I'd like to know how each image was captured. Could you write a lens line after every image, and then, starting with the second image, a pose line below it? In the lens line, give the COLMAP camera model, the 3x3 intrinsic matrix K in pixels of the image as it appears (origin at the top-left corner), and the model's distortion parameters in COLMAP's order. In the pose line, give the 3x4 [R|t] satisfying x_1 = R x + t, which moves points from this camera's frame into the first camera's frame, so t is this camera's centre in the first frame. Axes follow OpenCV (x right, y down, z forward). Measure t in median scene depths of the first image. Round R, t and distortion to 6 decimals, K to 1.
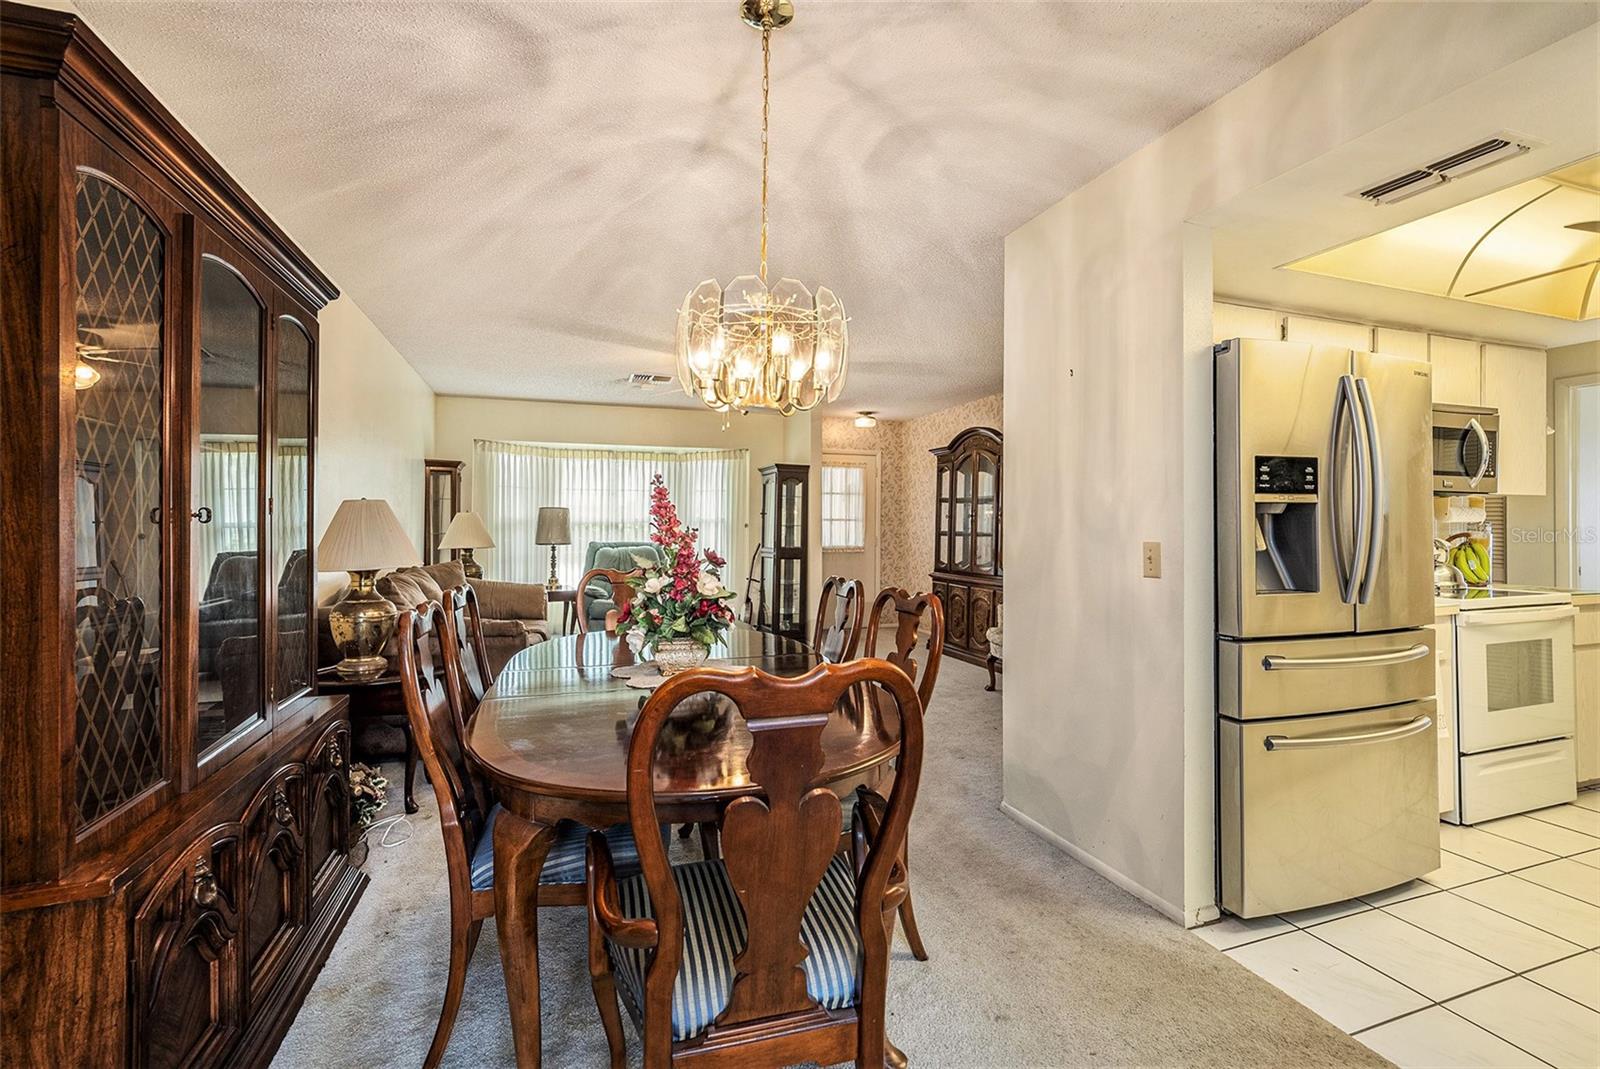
lens RADIAL K [[690.7, 0, 779.2], [0, 690.7, 520.6], [0, 0, 1]] dist [-0.004438, 0.000311]
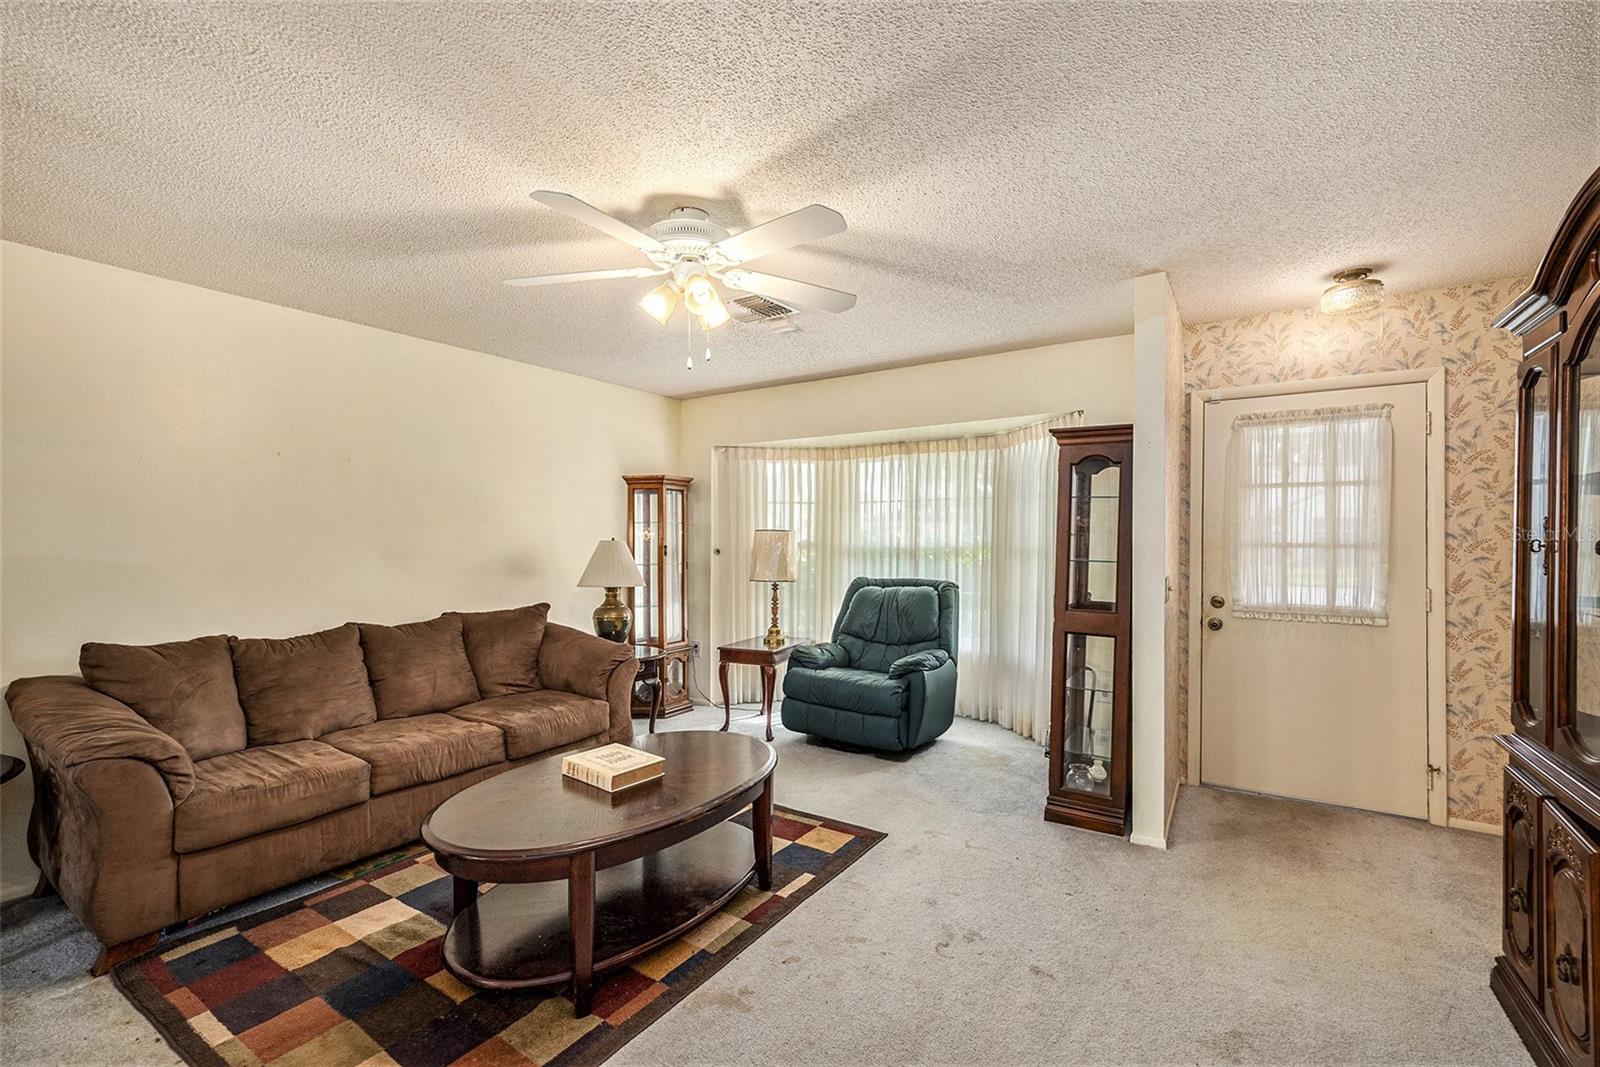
lens RADIAL K [[687.6, 0, 803.4], [0, 687.6, 533.3], [0, 0, 1]] dist [-0.006497, -0.000112]
pose [[0.646590, -0.013401, -0.762720, 0.240389], [0.012259, 0.999899, -0.007176, -0.010091], [0.762740, -0.004710, 0.646689, 0.555711]]
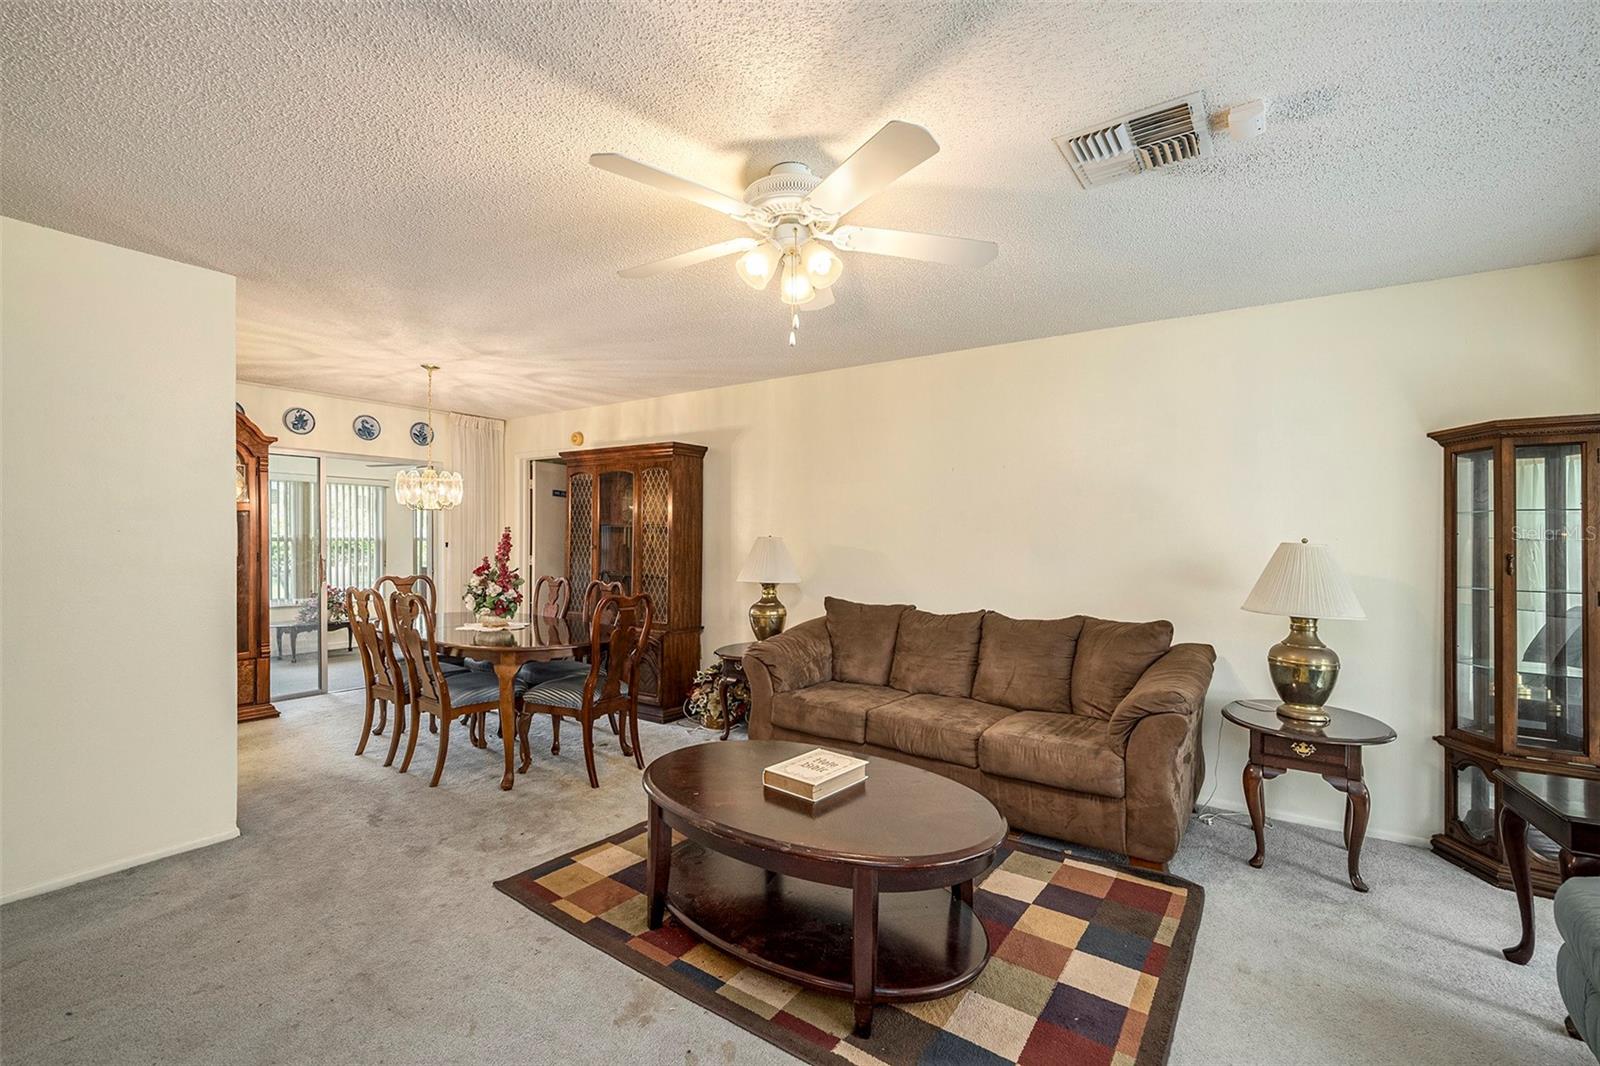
lens RADIAL K [[687.6, 0, 793.7], [0, 687.6, 524.1], [0, 0, 1]] dist [-0.006497, -0.000112]
pose [[-0.782436, -0.020154, -0.622404, 0.129650], [-0.006813, 0.999693, -0.023806, -0.009479], [0.622693, -0.014386, -0.782334, 0.970409]]
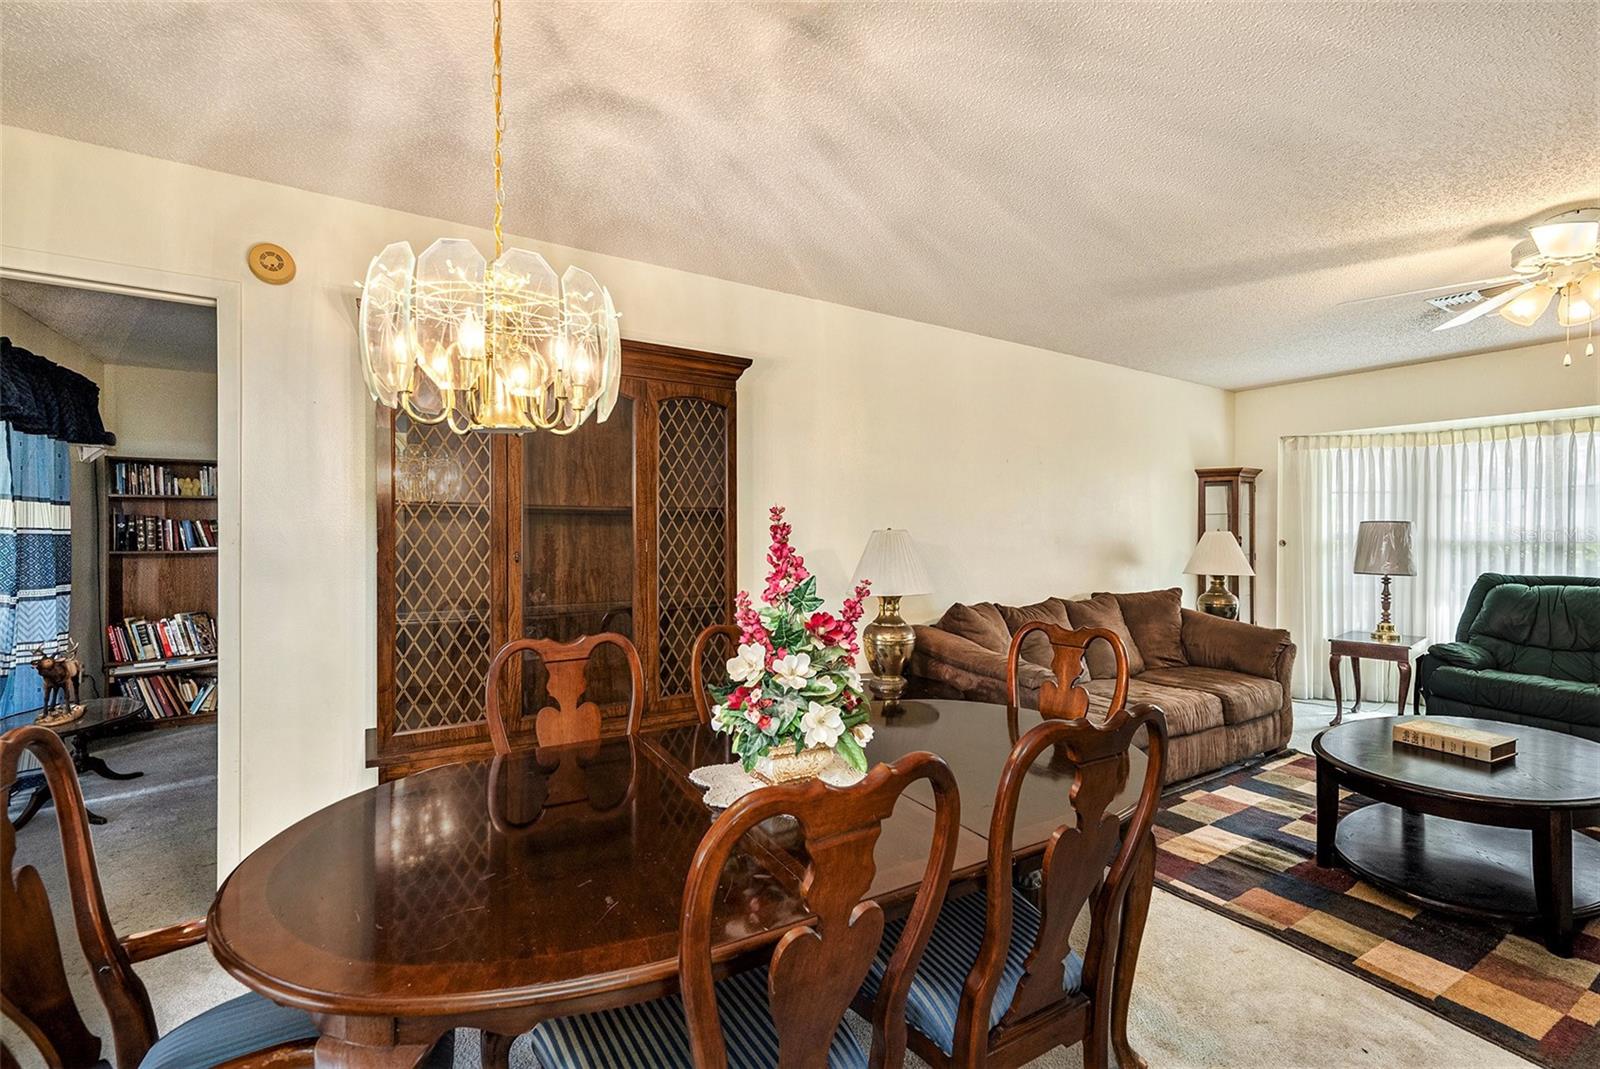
lens RADIAL K [[690.7, 0, 814.8], [0, 690.7, 532.0], [0, 0, 1]] dist [-0.004438, 0.000311]
pose [[0.270257, -0.003108, -0.962783, 0.179922], [0.007730, 0.999970, -0.001058, -0.011777], [0.962757, -0.007157, 0.270273, 0.264711]]
